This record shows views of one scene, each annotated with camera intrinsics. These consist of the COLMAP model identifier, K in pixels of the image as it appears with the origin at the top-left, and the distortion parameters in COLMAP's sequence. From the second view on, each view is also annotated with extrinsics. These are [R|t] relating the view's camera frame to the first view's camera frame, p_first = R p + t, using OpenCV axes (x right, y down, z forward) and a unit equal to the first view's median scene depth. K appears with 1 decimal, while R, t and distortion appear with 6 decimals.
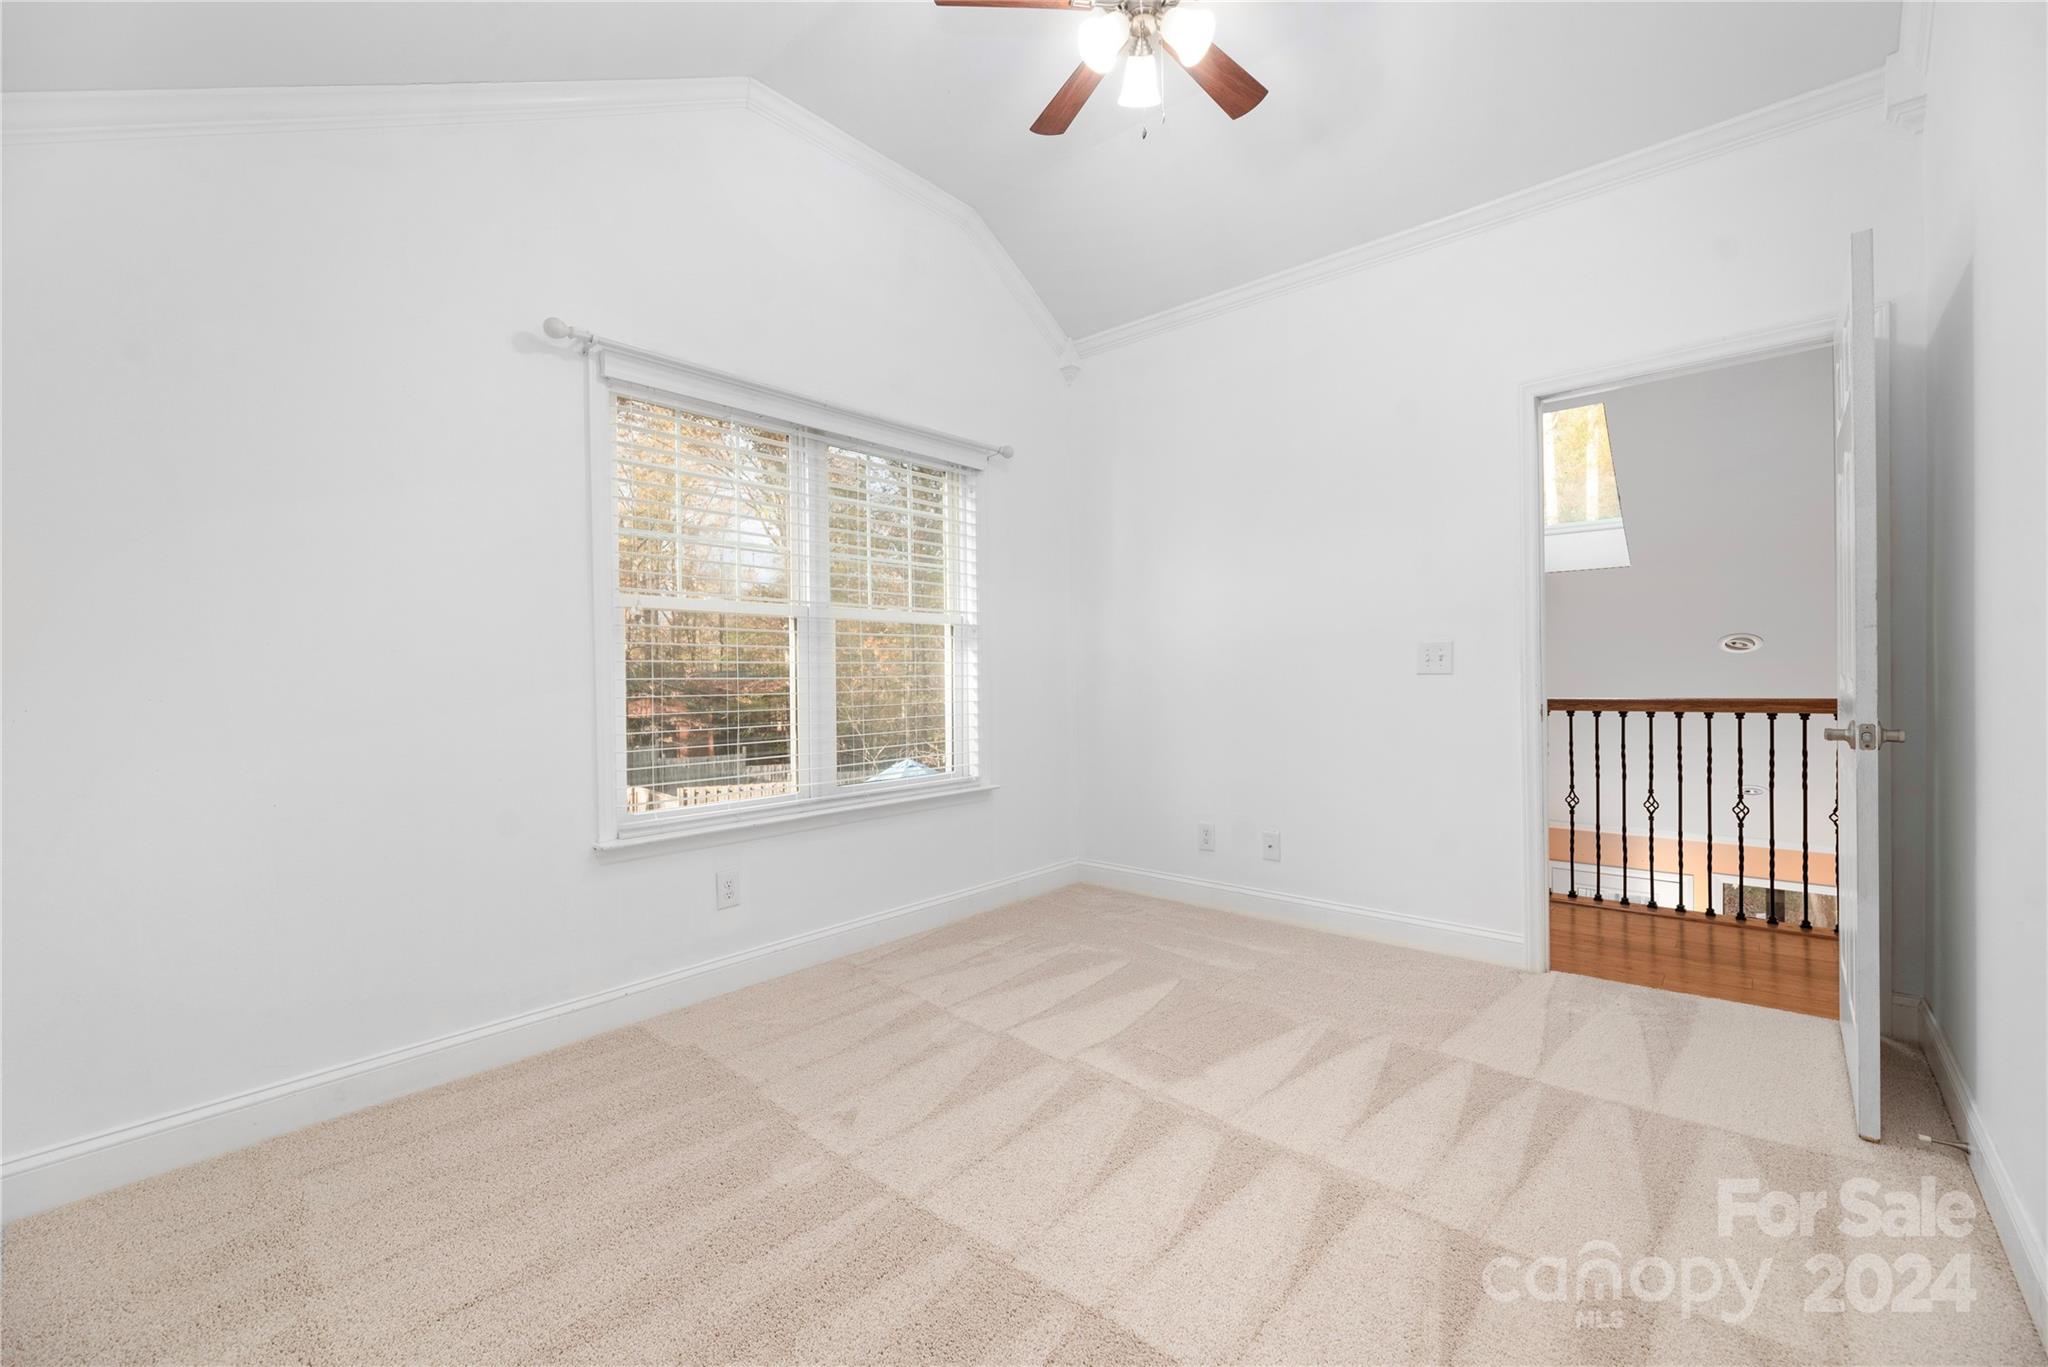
lens RADIAL K [[845.3, 0, 1024.0], [0, 845.3, 683.5], [0, 0, 1]] dist [0.000451, 0.000164]
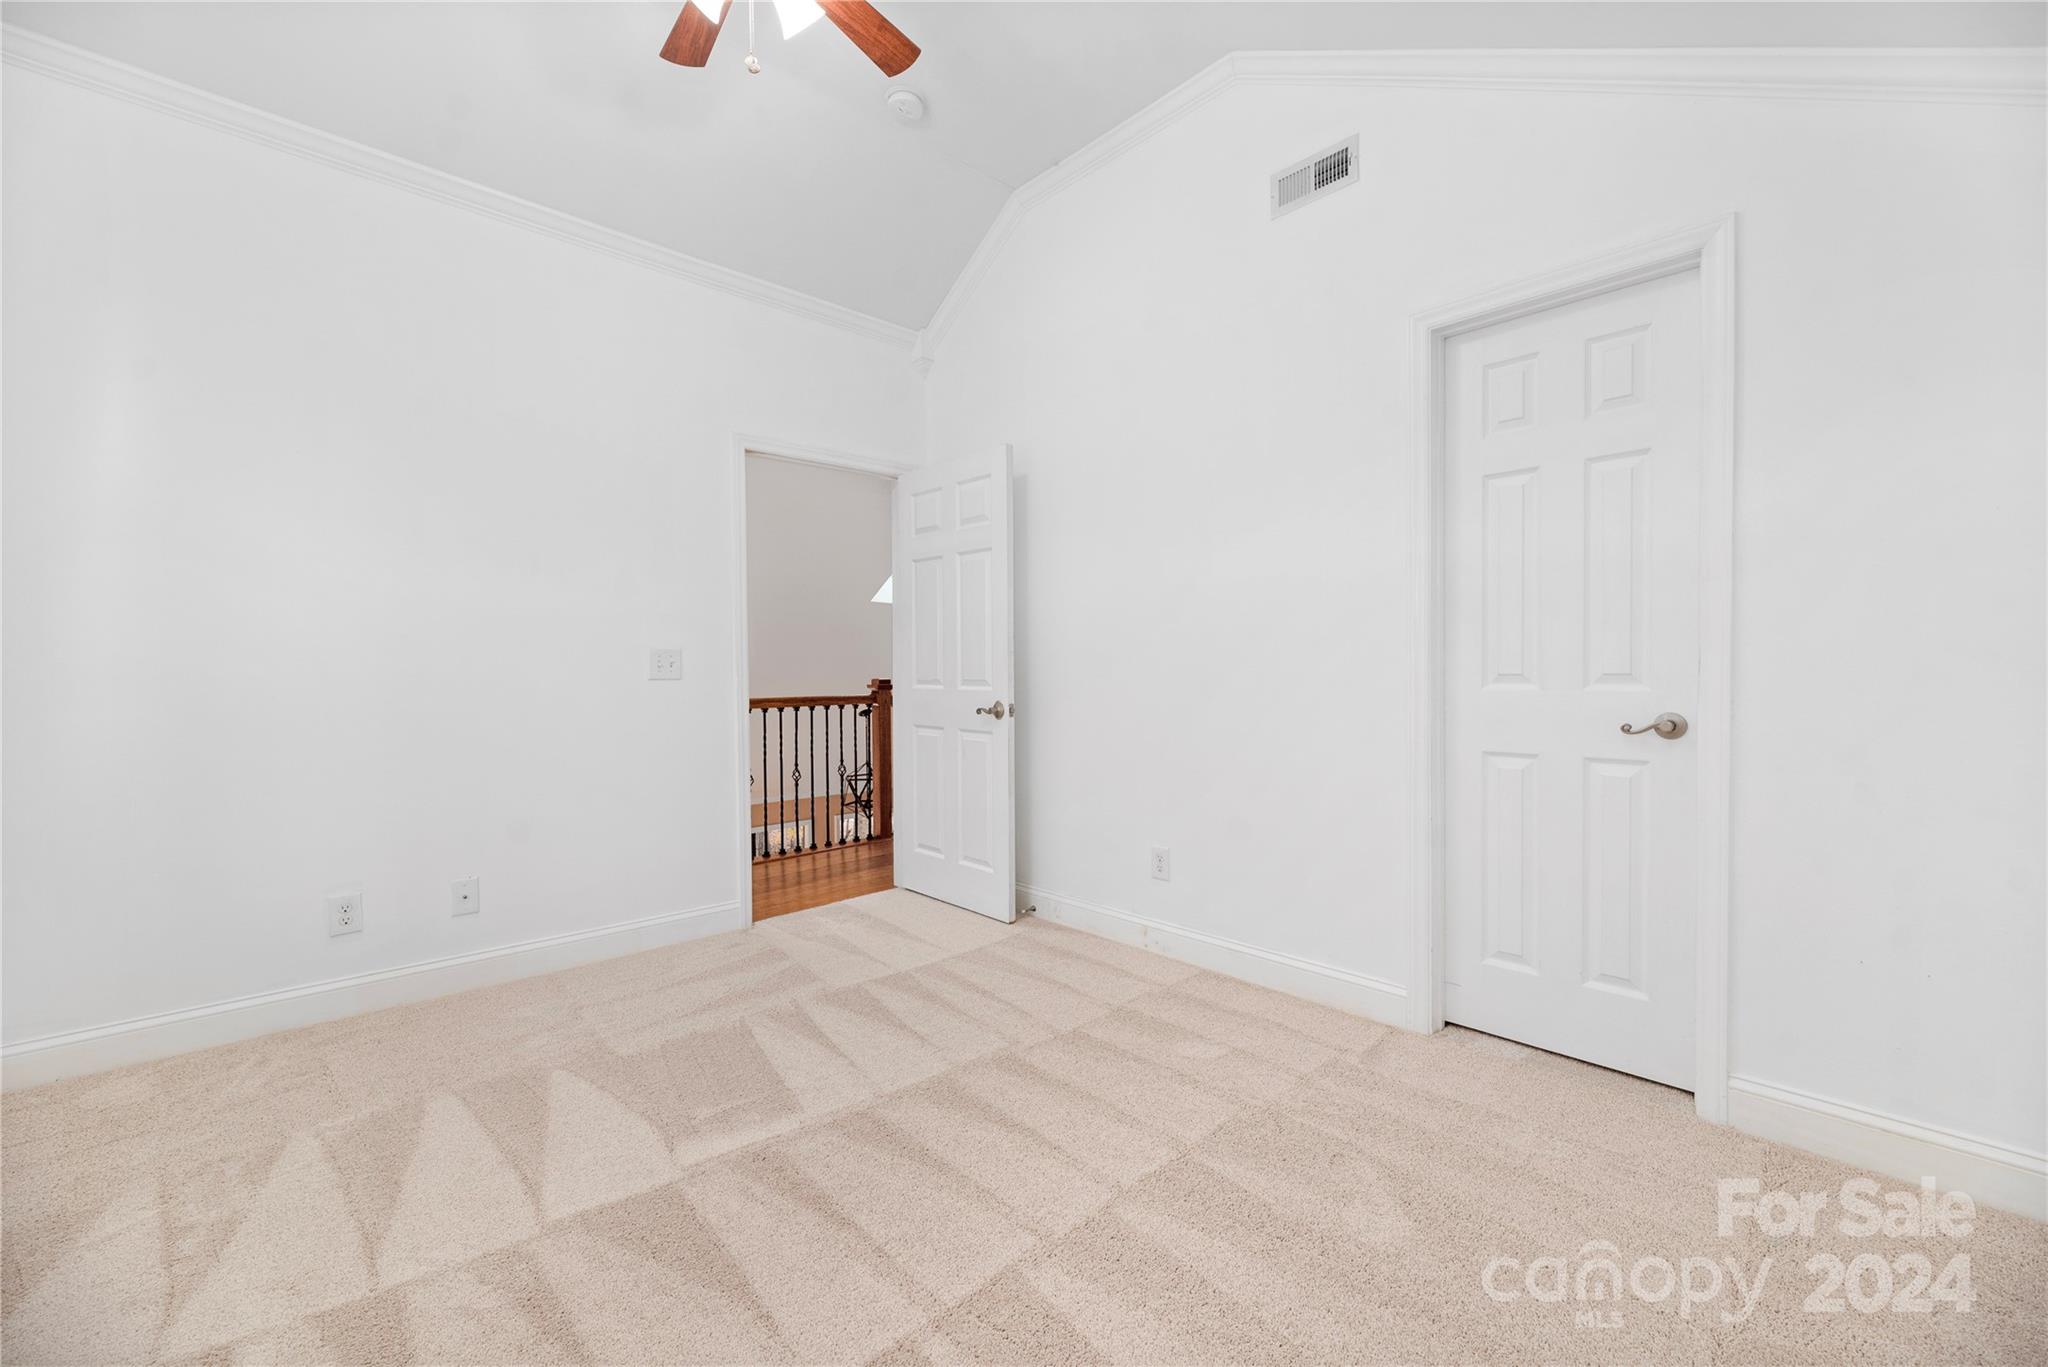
lens RADIAL K [[826.3, 0, 1049.1], [0, 826.3, 695.2], [0, 0, 1]] dist [0.000370, 0.000145]
pose [[0.107087, -0.021492, 0.994017, -0.558111], [0.021047, 0.999591, 0.019345, -0.002053], [-0.994027, 0.018850, 0.107495, 0.484589]]
